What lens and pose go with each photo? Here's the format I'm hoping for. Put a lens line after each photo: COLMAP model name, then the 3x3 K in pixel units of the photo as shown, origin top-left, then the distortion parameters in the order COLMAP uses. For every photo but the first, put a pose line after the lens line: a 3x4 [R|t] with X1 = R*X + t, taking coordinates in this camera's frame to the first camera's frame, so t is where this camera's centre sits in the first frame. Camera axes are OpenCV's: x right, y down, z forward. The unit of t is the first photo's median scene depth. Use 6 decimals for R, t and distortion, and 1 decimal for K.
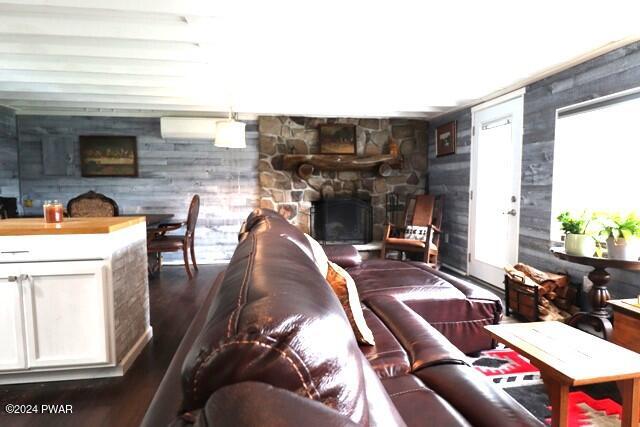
lens RADIAL K [[345.0, 0, 318.7], [0, 345.0, 211.4], [0, 0, 1]] dist [-0.001643, -0.003853]
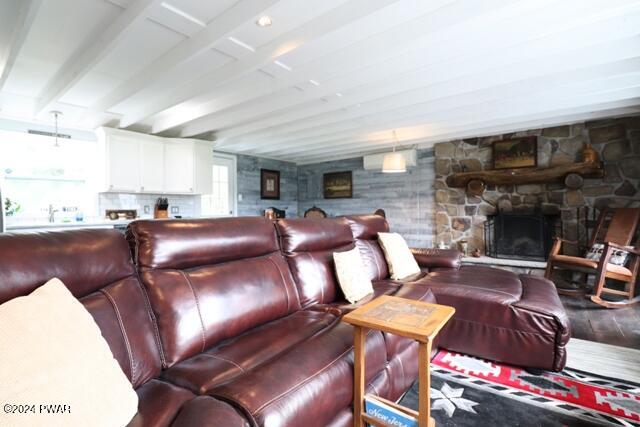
lens RADIAL K [[295.8, 0, 318.4], [0, 295.8, 214.9], [0, 0, 1]] dist [-0.020625, -0.001595]
pose [[0.698865, 0.005653, -0.715232, 0.273999], [-0.039389, 0.998755, -0.030594, 0.018220], [0.714169, 0.049553, 0.698218, 0.008698]]
